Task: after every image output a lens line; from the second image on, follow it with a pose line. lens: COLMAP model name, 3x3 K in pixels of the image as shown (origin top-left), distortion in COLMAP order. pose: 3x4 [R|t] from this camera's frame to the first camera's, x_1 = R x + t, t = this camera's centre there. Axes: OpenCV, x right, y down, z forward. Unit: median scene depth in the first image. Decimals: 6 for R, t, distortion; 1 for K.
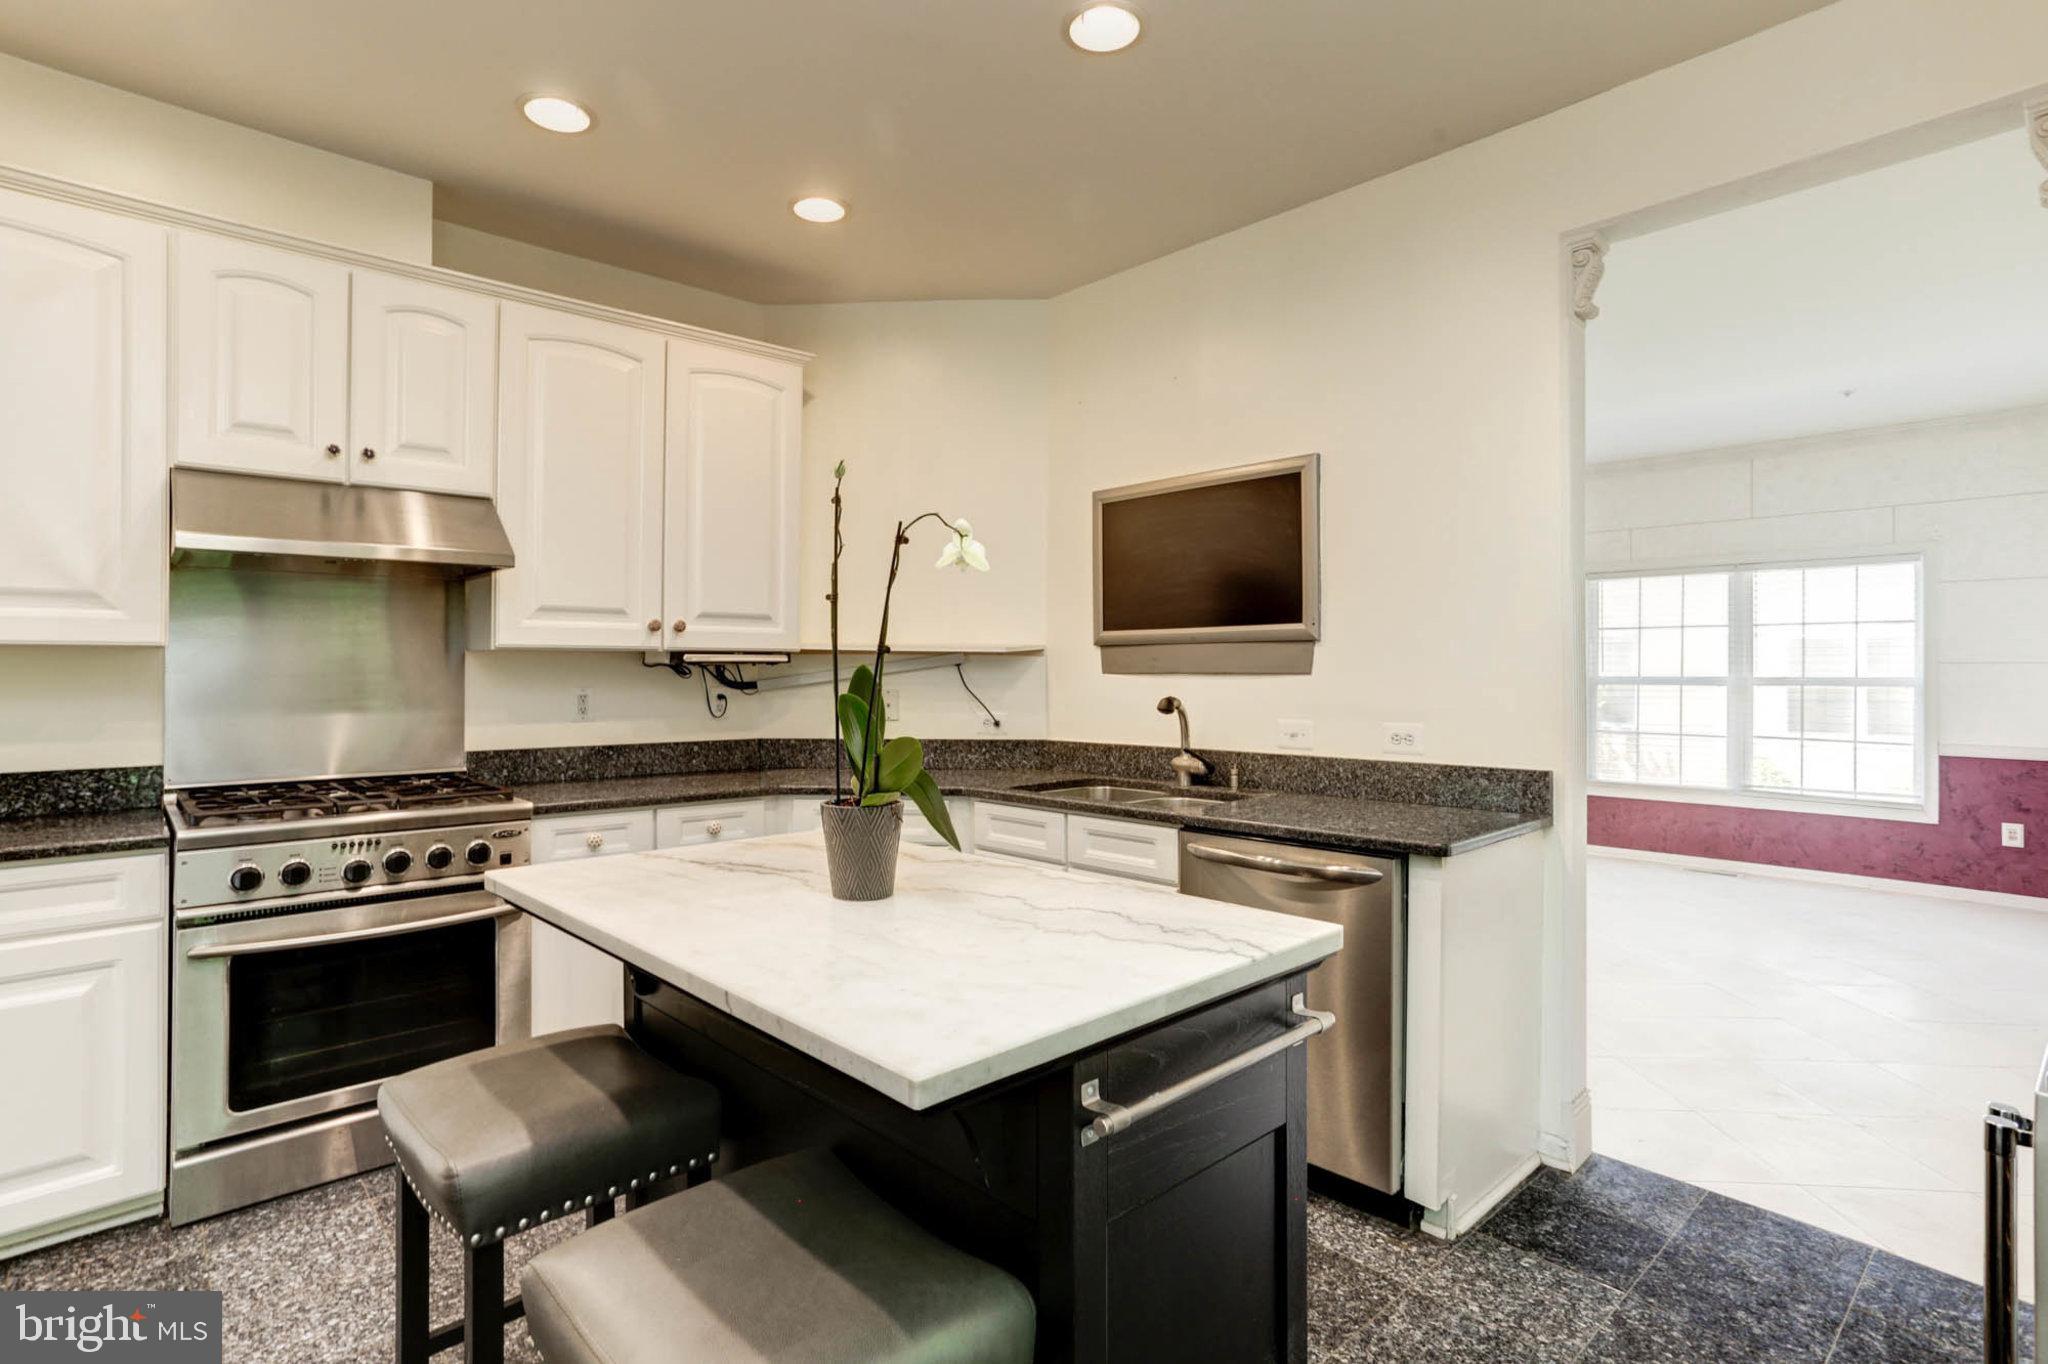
lens RADIAL K [[1008.2, 0, 1026.0], [0, 1008.2, 660.4], [0, 0, 1]] dist [0.001367, 0.000764]
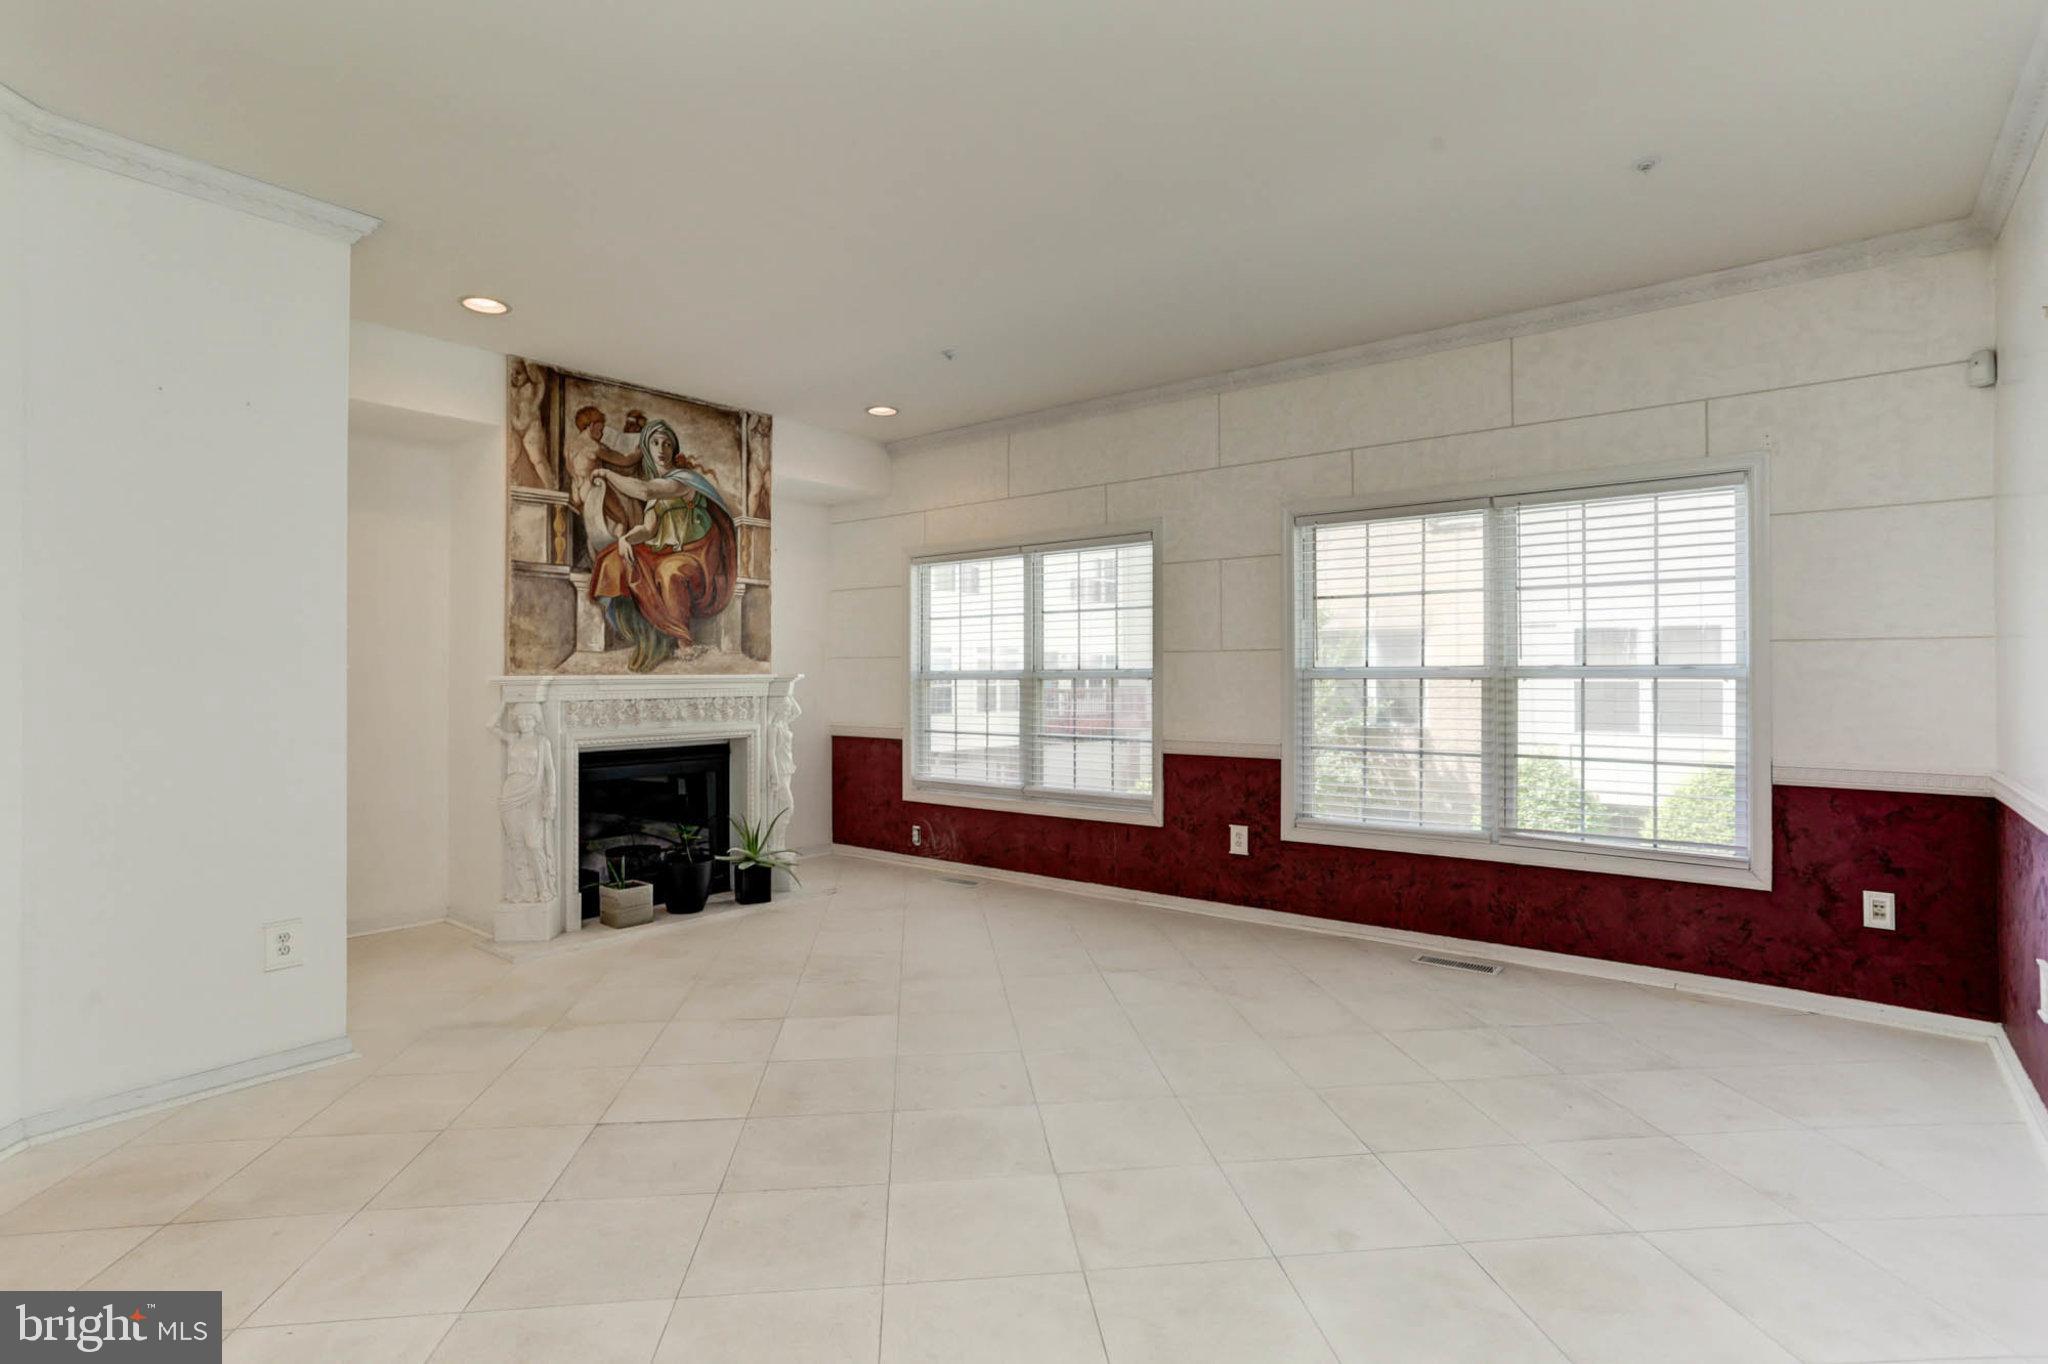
lens RADIAL K [[1034.4, 0, 1023.2], [0, 1034.4, 664.2], [0, 0, 1]] dist [-0.000954, -0.000066]
pose [[0.989080, -0.006139, 0.147250, 0.177778], [0.005788, 0.999979, 0.002816, 0.006832], [-0.147264, -0.001933, 0.989095, 0.221894]]
